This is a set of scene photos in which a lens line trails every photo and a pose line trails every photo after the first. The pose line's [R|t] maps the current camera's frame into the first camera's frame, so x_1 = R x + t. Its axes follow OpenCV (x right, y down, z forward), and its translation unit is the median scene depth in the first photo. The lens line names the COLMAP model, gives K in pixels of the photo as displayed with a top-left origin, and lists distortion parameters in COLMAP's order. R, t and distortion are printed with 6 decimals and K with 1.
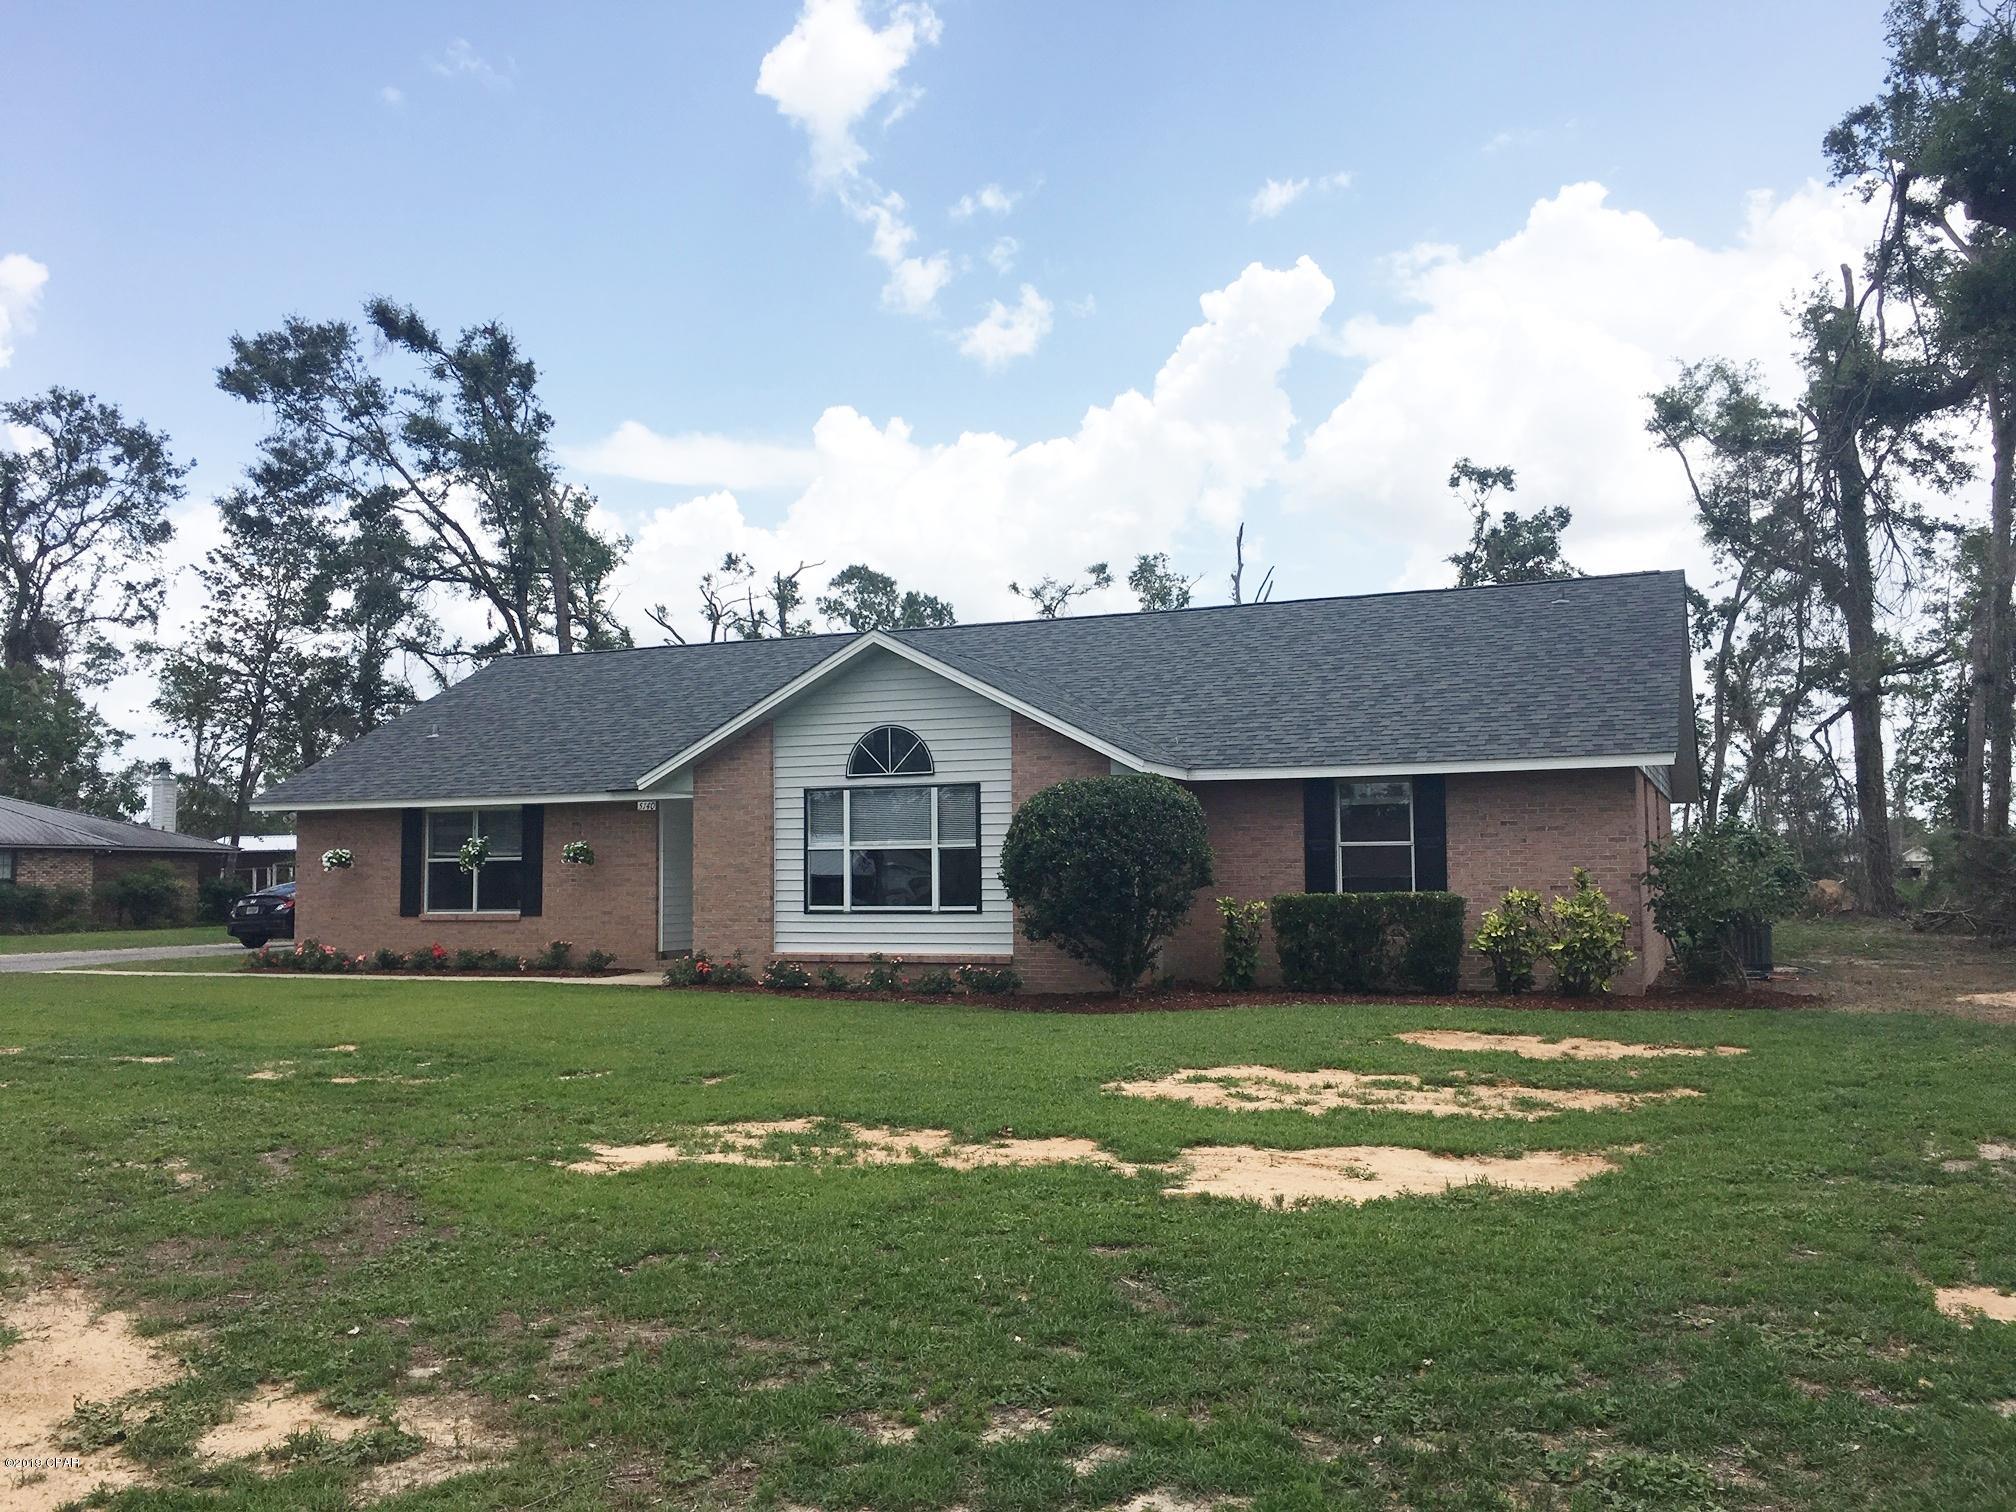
lens RADIAL K [[1705.6, 0, 1004.7], [0, 1705.6, 753.9], [0, 0, 1]] dist [0.042606, -0.005256]
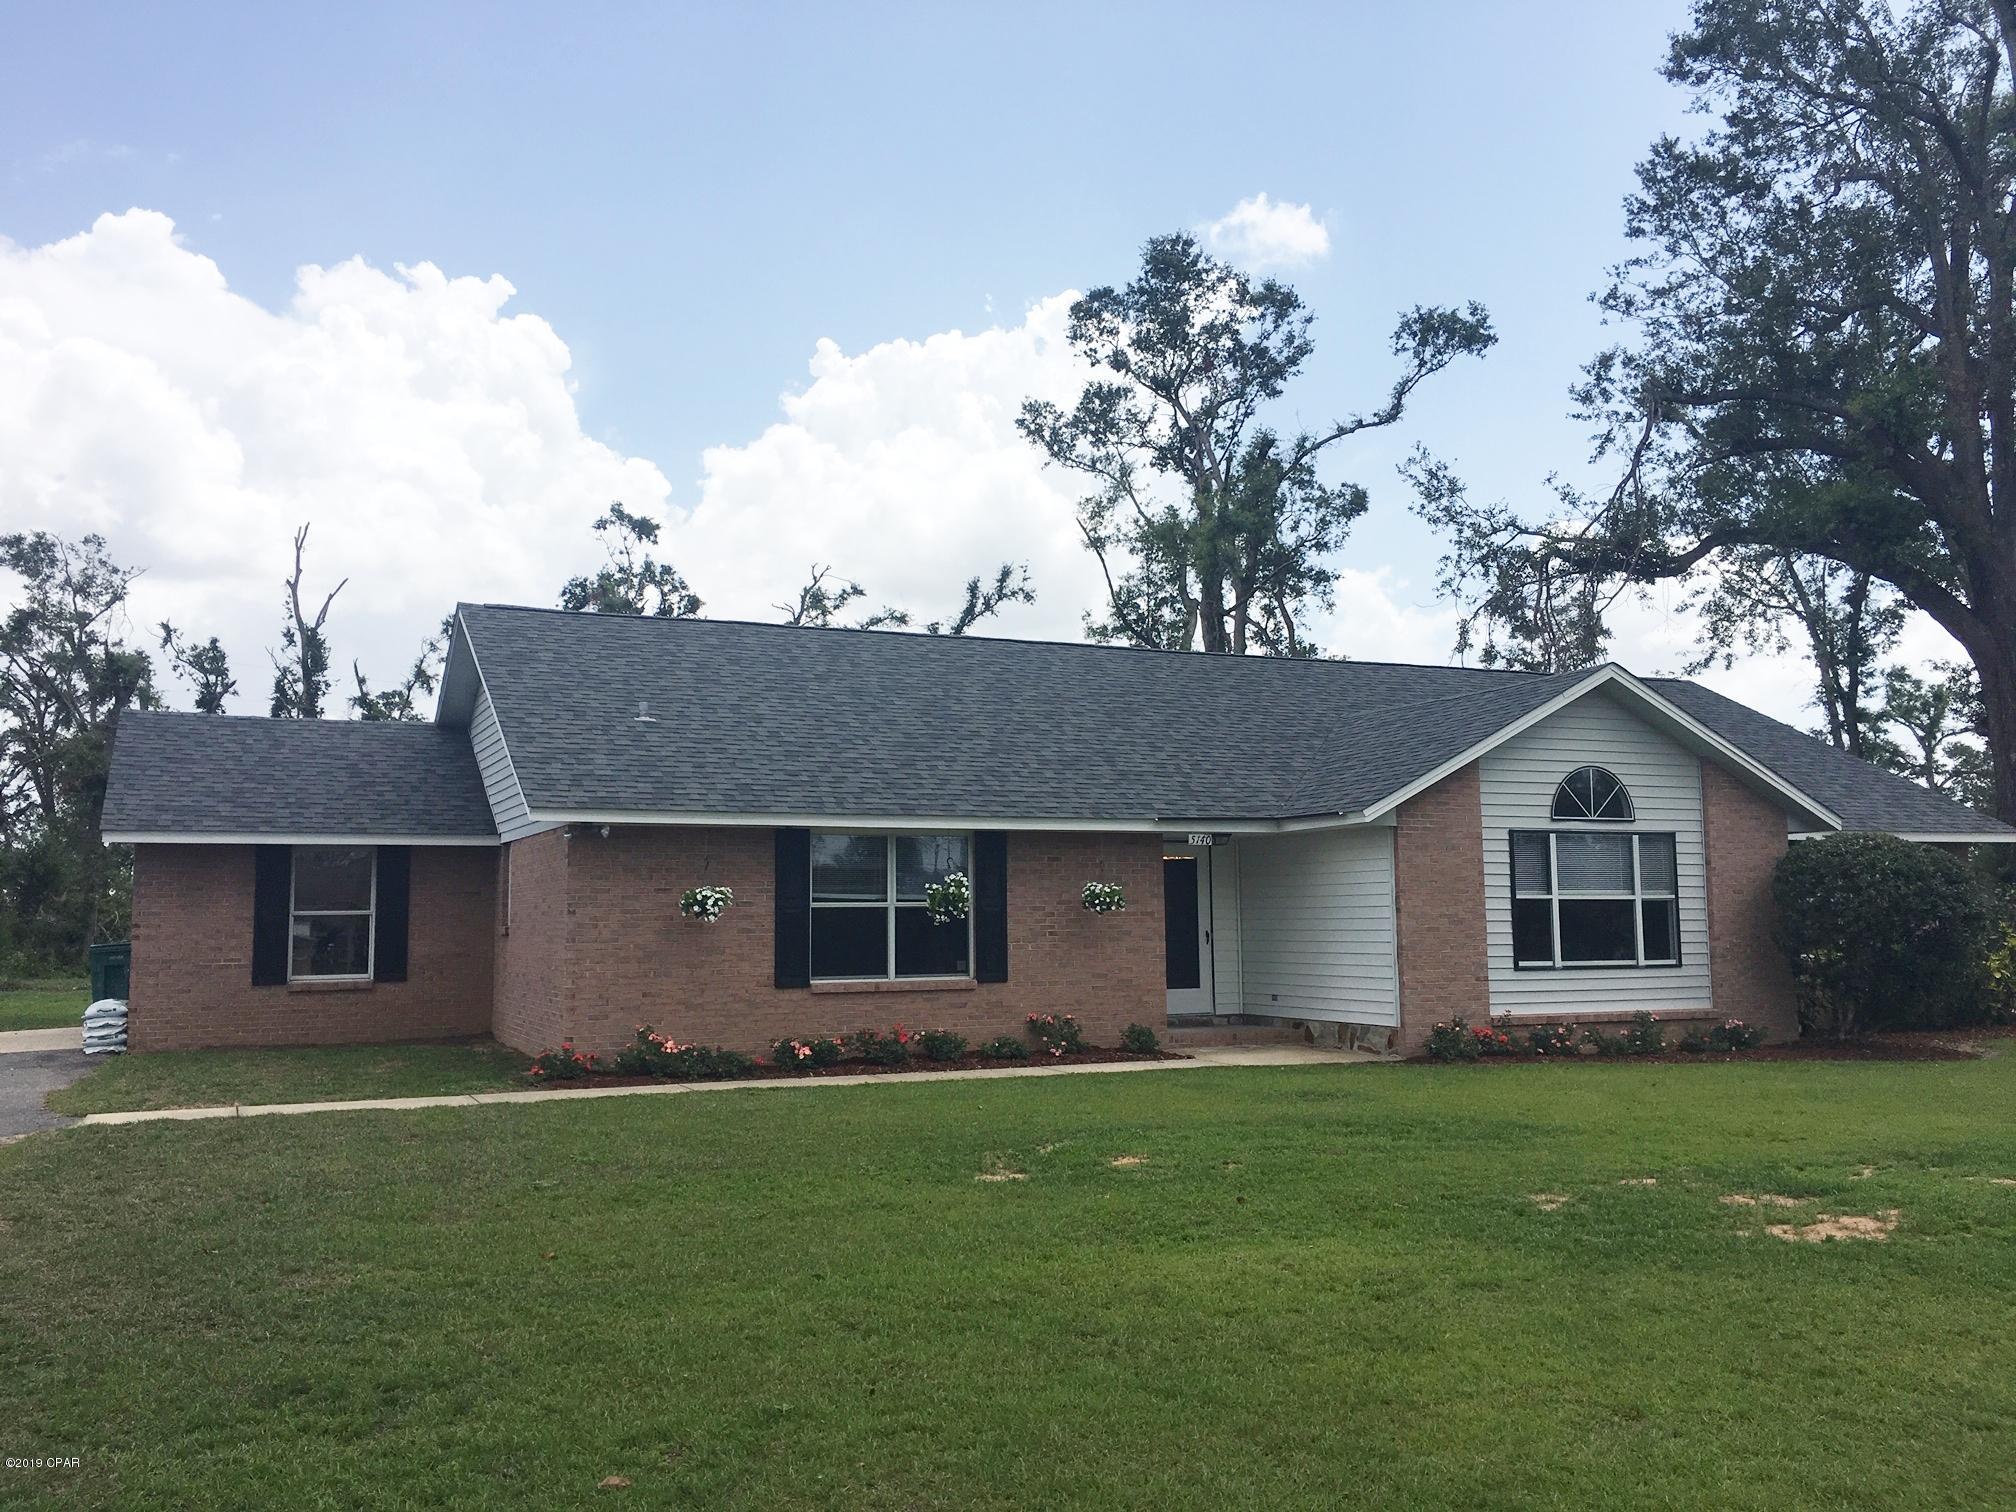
lens RADIAL K [[1705.6, 0, 935.8], [0, 1705.6, 772.3], [0, 0, 1]] dist [0.042606, -0.005256]
pose [[0.687826, 0.066147, 0.722855, -0.888815], [-0.049510, 0.997795, -0.044195, 0.040900], [-0.724185, -0.005390, 0.689585, 0.549493]]
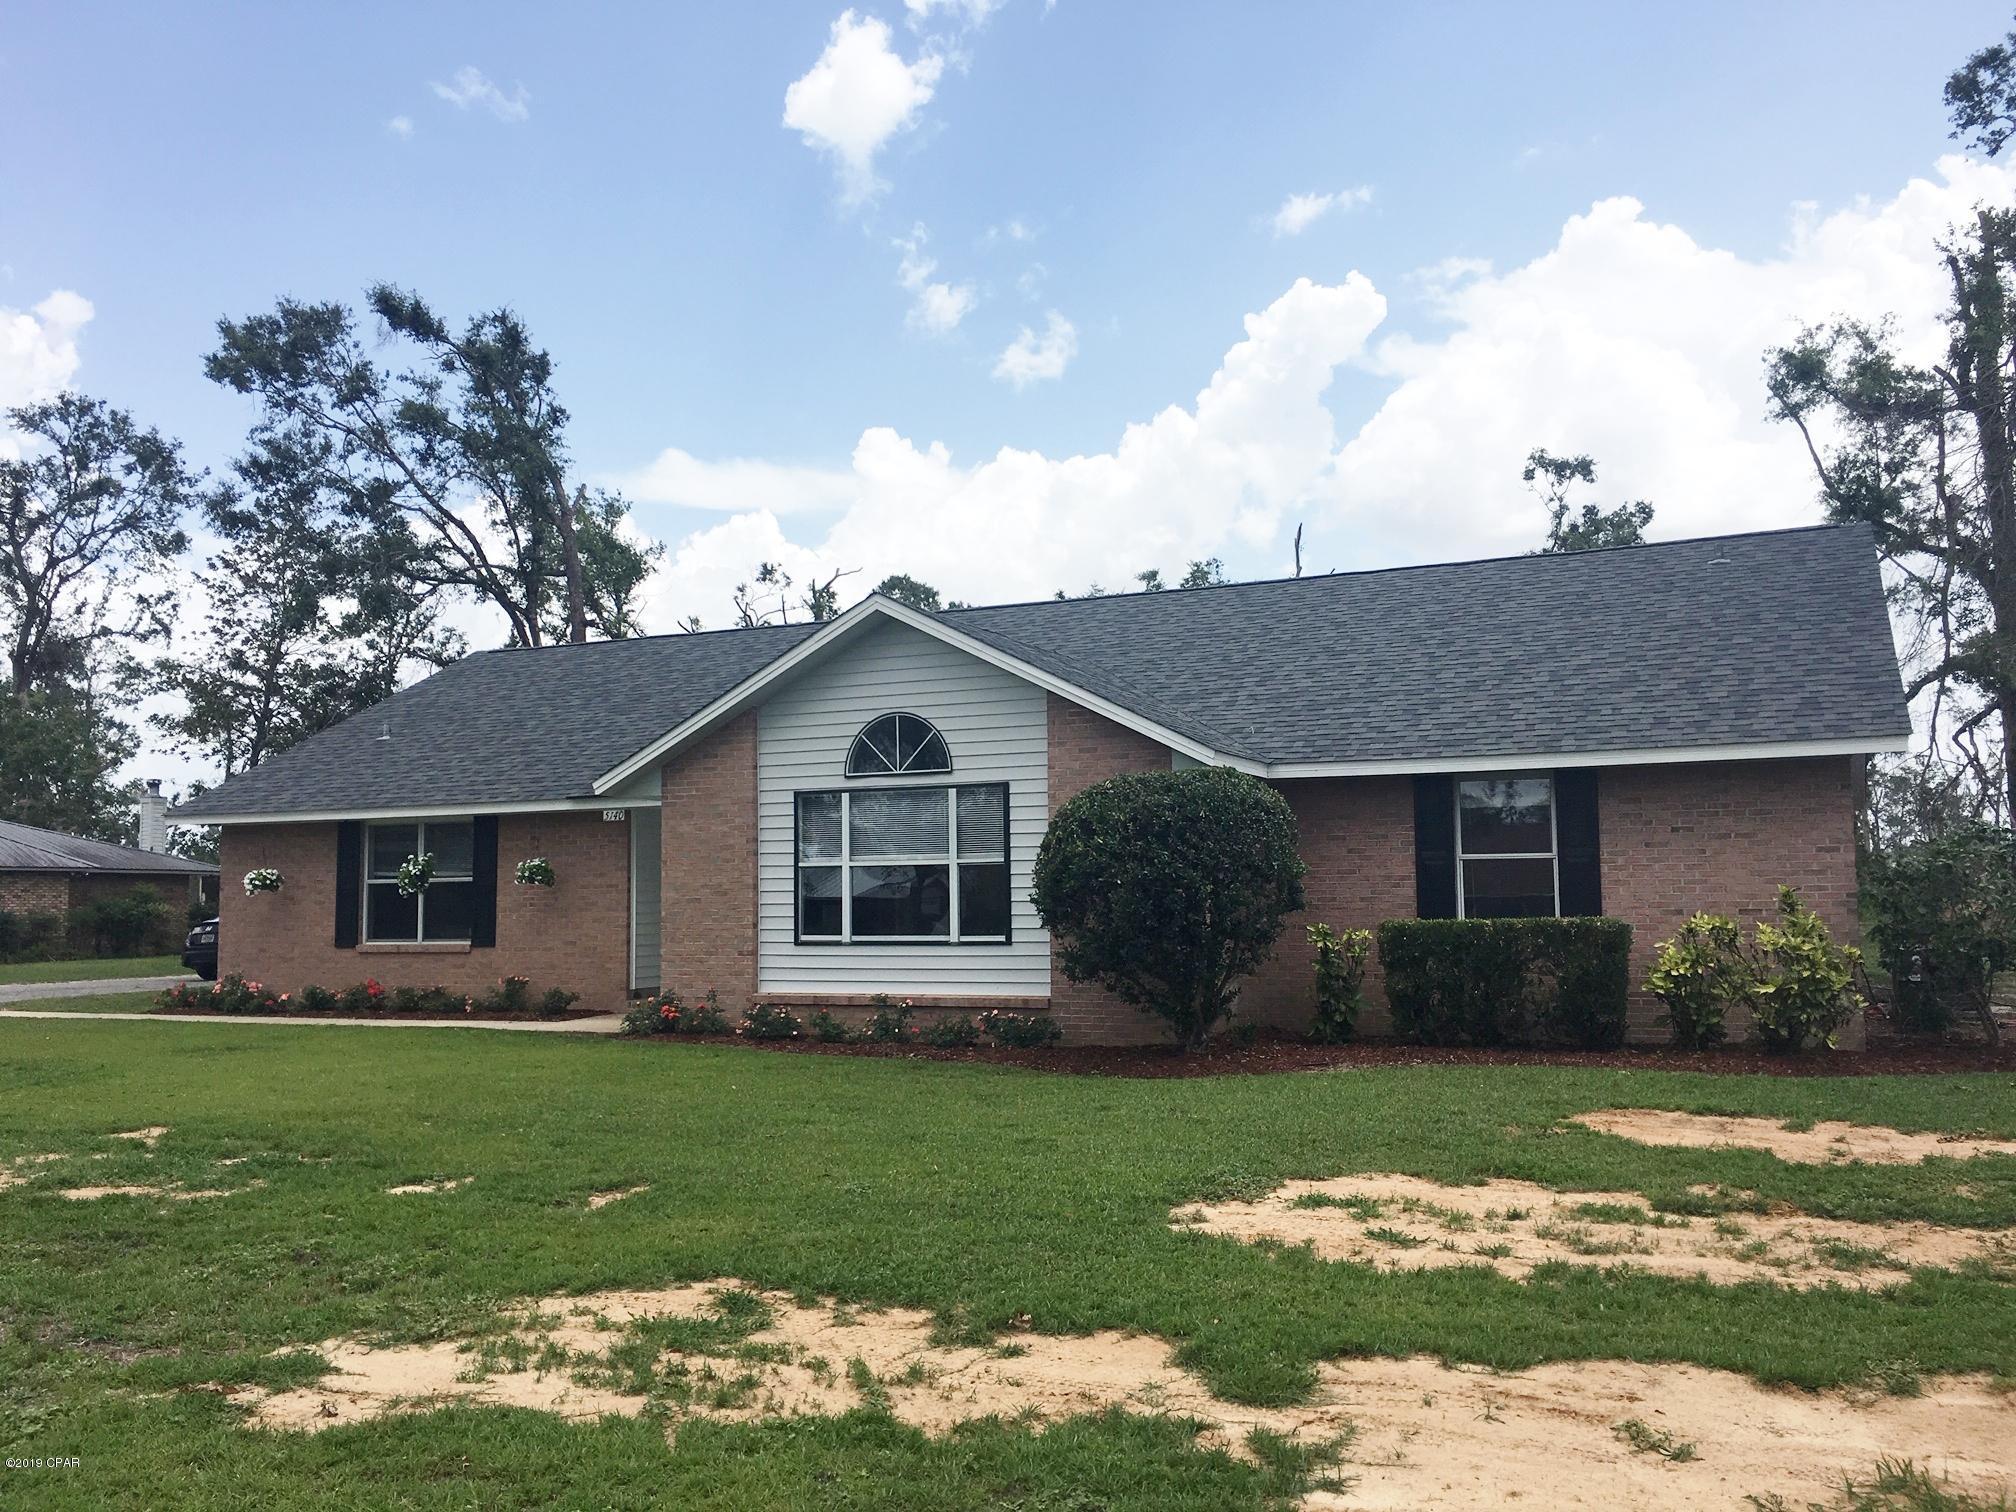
lens RADIAL K [[1705.6, 0, 1012.6], [0, 1705.6, 763.4], [0, 0, 1]] dist [0.042606, -0.005256]
pose [[0.999694, -0.004929, -0.024244, 0.005970], [0.004767, 0.999966, -0.006739, 0.011828], [0.024276, 0.006622, 0.999683, 0.171836]]
